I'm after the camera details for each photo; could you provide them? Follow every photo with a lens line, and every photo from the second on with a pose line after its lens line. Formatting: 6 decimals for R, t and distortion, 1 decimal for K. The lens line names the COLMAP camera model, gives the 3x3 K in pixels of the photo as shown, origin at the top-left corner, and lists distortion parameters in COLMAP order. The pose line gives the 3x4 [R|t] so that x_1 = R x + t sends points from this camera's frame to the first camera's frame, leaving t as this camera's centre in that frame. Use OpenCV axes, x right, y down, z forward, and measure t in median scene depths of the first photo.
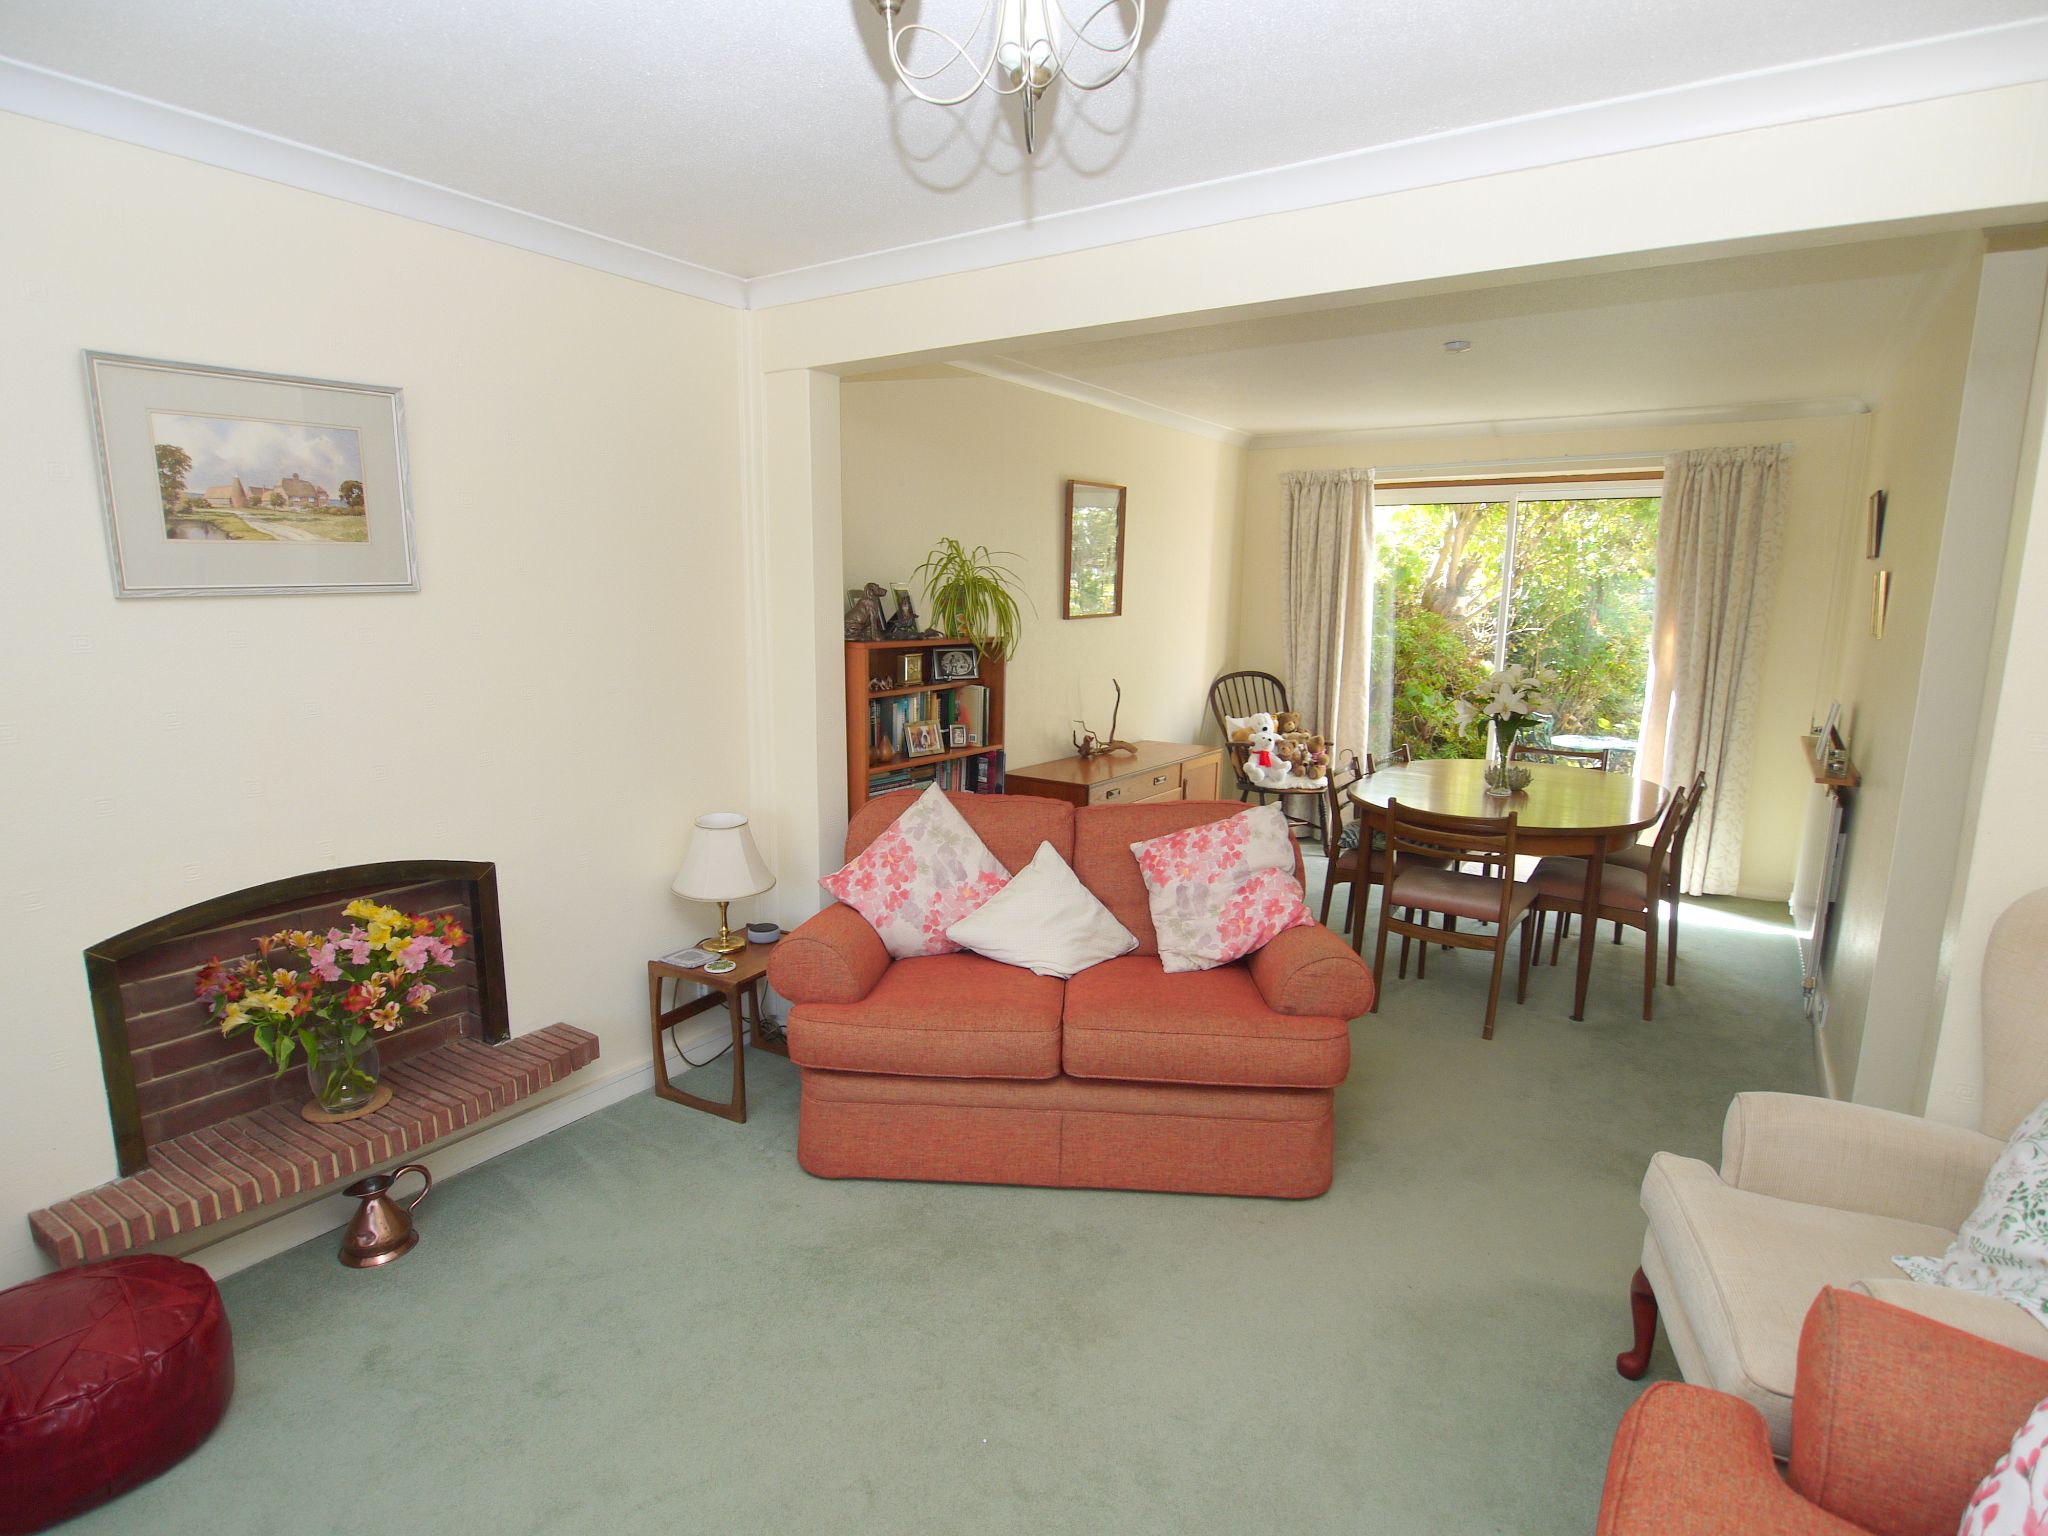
lens RADIAL K [[1082.4, 0, 1014.2], [0, 1082.4, 775.1], [0, 0, 1]] dist [-0.017207, -0.001529]
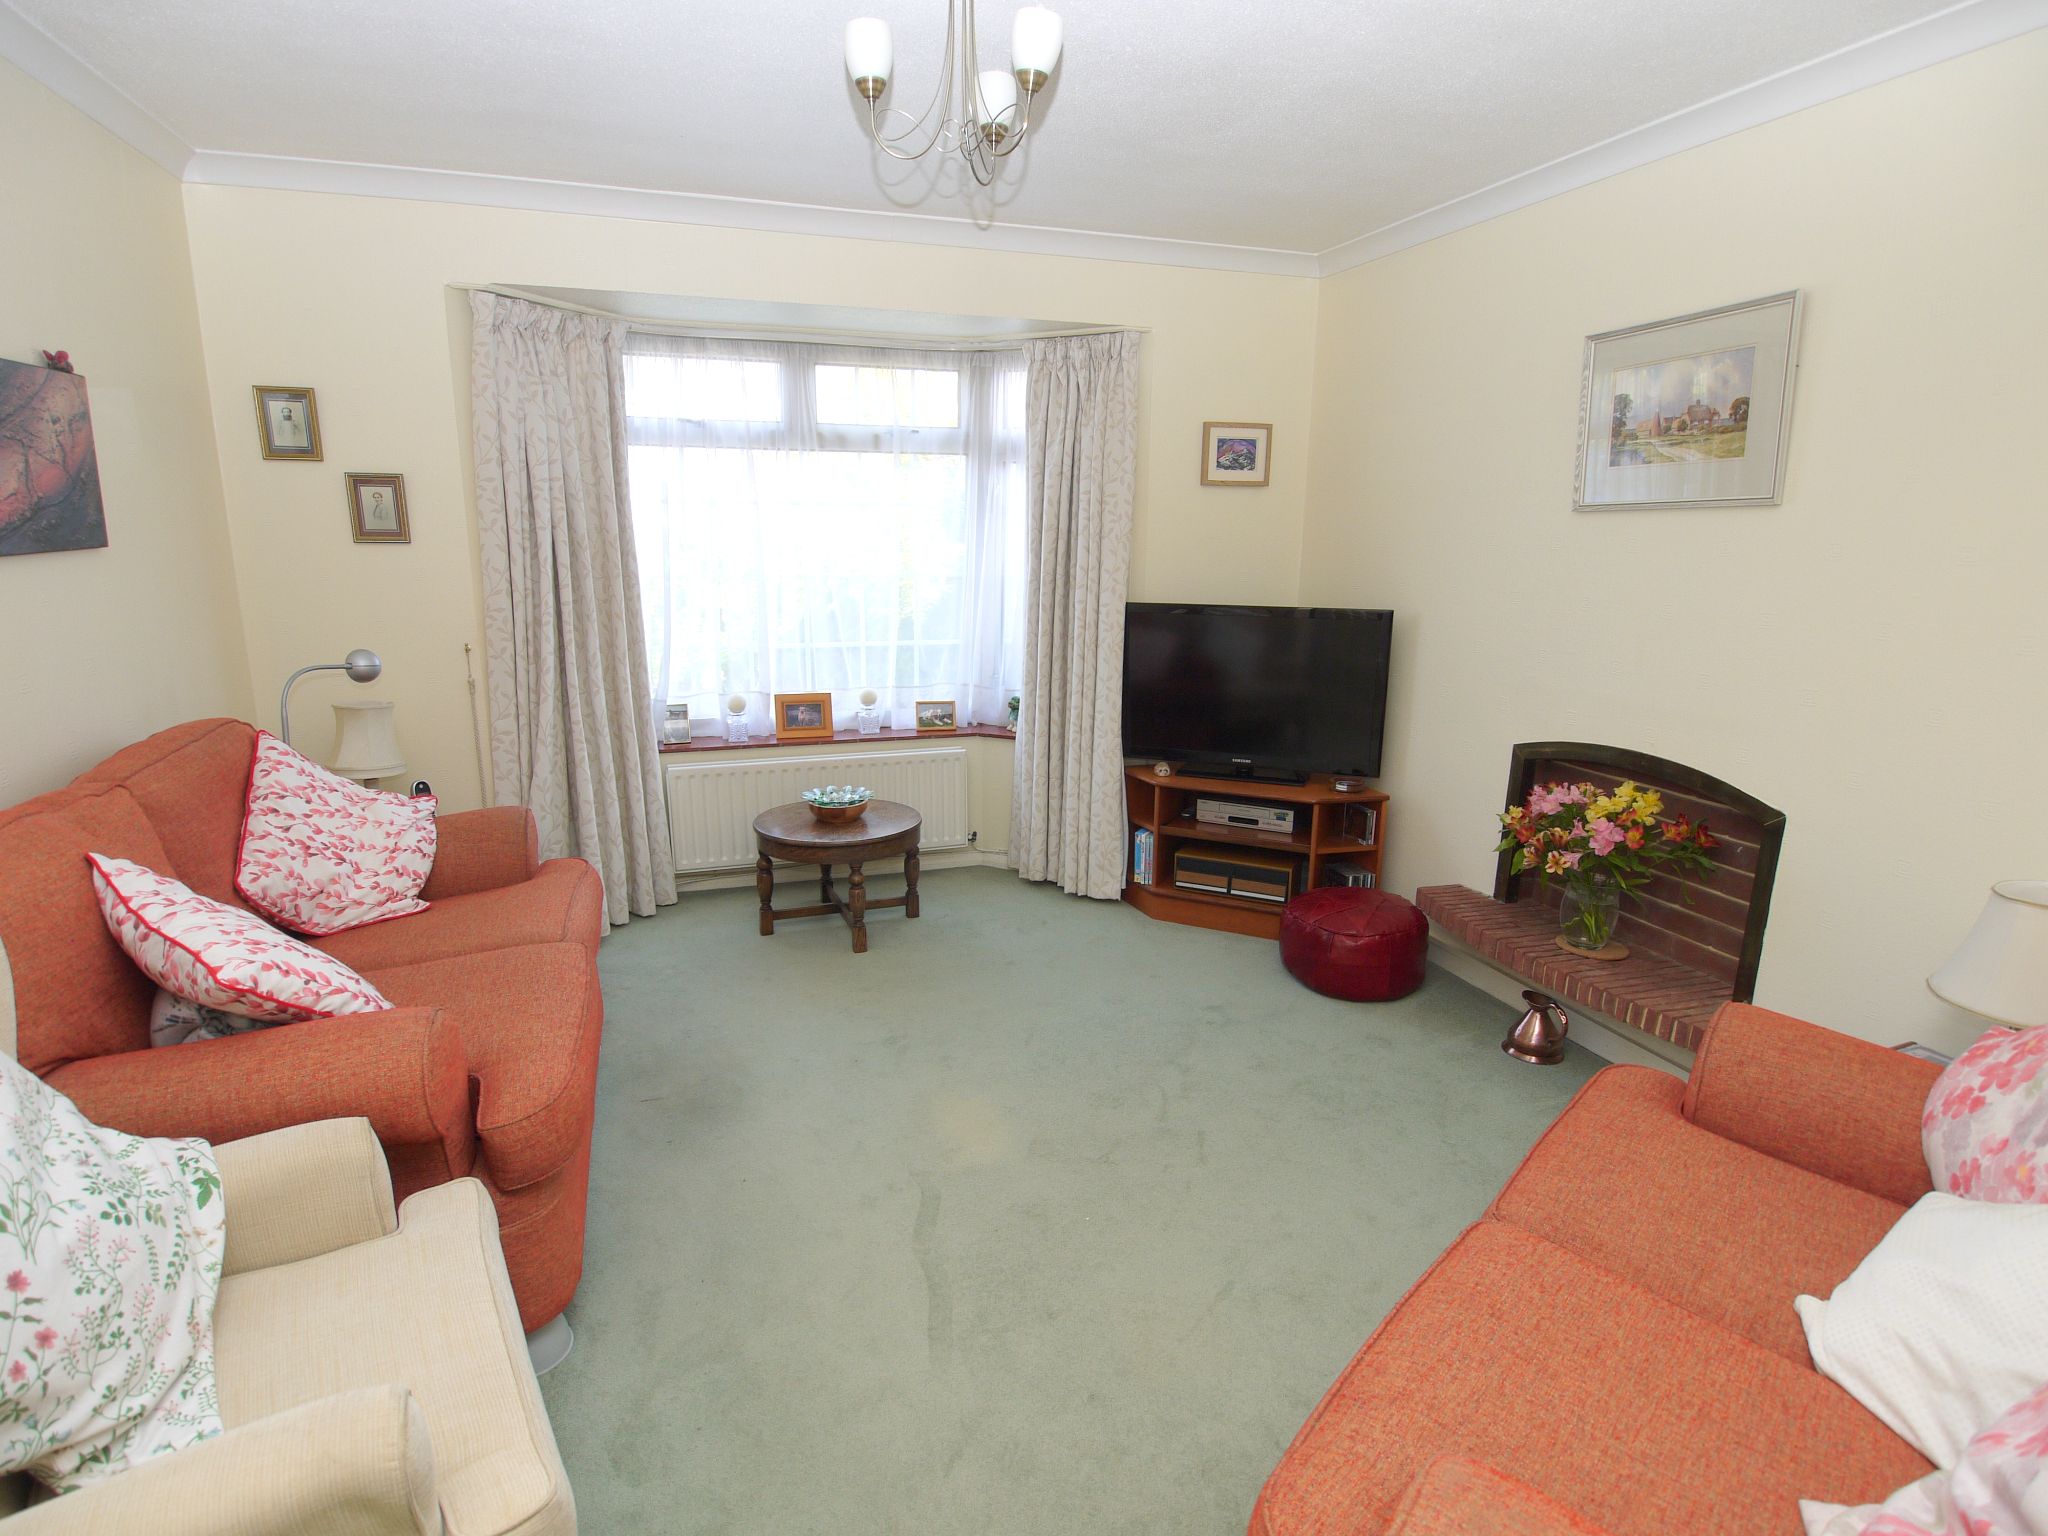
lens RADIAL K [[1082.4, 0, 1014.0], [0, 1082.4, 767.2], [0, 0, 1]] dist [-0.017207, -0.001529]
pose [[-0.604507, 0.162547, -0.779839, 0.297621], [-0.146491, 0.939581, 0.309399, -0.069290], [0.783014, 0.301274, -0.544172, 0.497459]]
